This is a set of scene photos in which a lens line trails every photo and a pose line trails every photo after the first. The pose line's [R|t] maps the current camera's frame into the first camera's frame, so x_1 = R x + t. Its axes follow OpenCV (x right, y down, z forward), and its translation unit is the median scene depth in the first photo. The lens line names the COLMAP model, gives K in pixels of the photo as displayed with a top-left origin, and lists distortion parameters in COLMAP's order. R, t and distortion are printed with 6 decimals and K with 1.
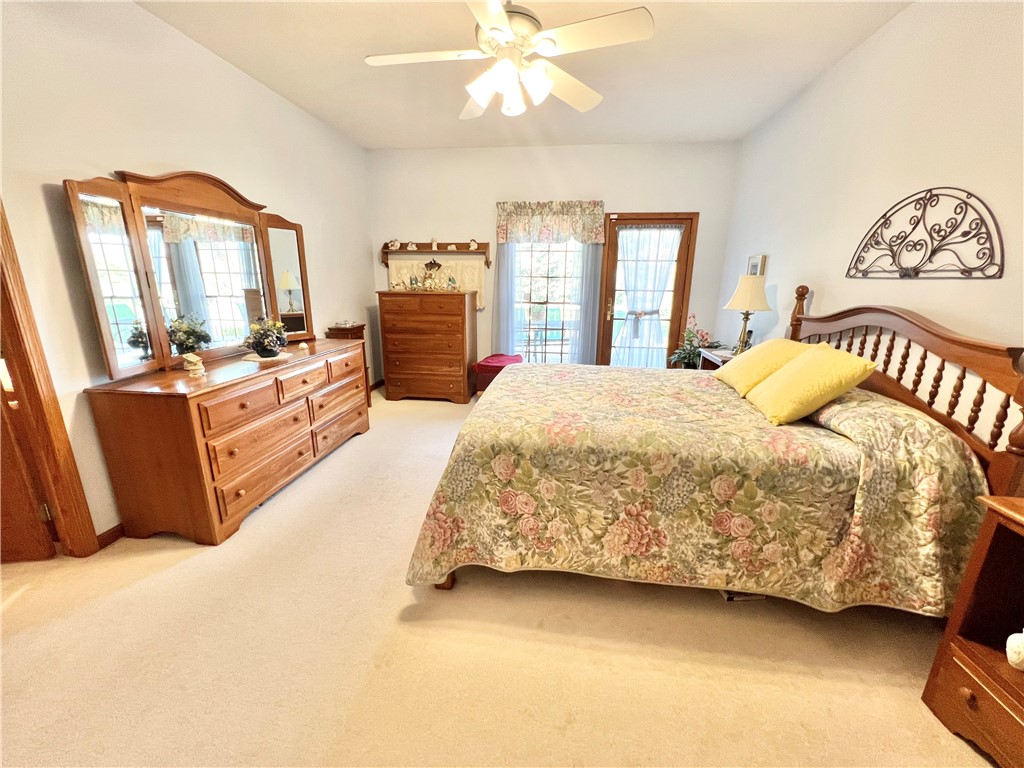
lens RADIAL K [[412.9, 0, 512.2], [0, 412.9, 386.1], [0, 0, 1]] dist [-0.005156, 0.000074]
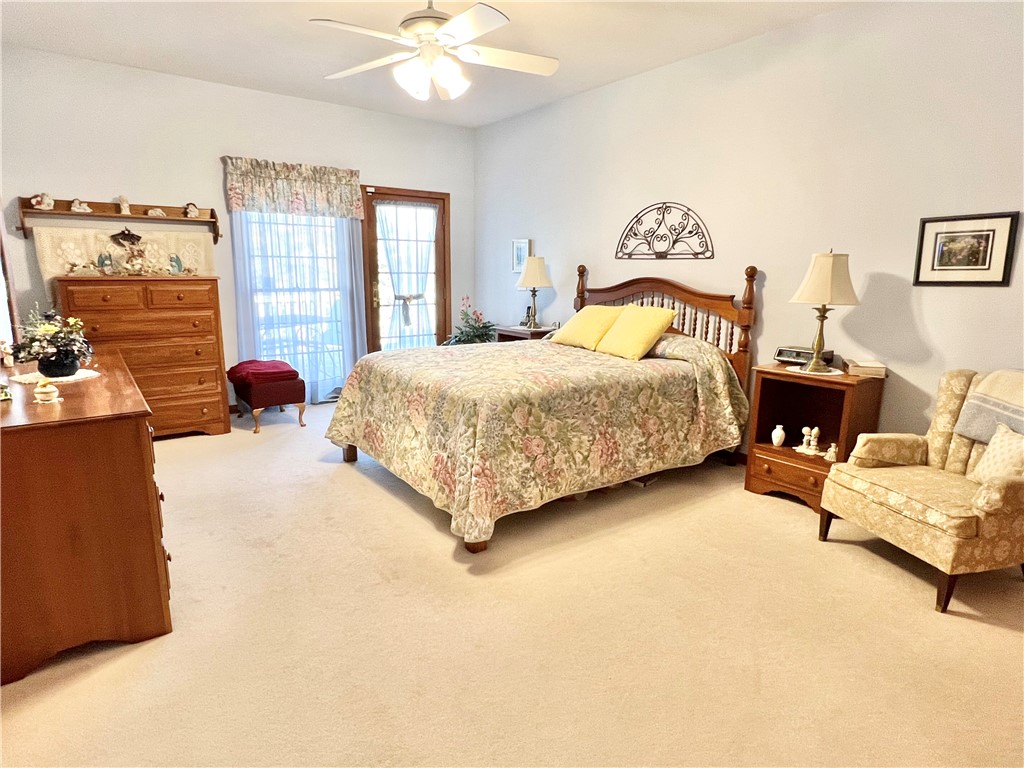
lens RADIAL K [[596.3, 0, 510.5], [0, 596.3, 384.8], [0, 0, 1]] dist [-0.004080, 0.001256]
pose [[0.713886, -0.136005, 0.686928, -1.144914], [0.172832, 0.984831, 0.015372, 0.073741], [-0.678598, 0.107749, 0.726563, -0.192742]]
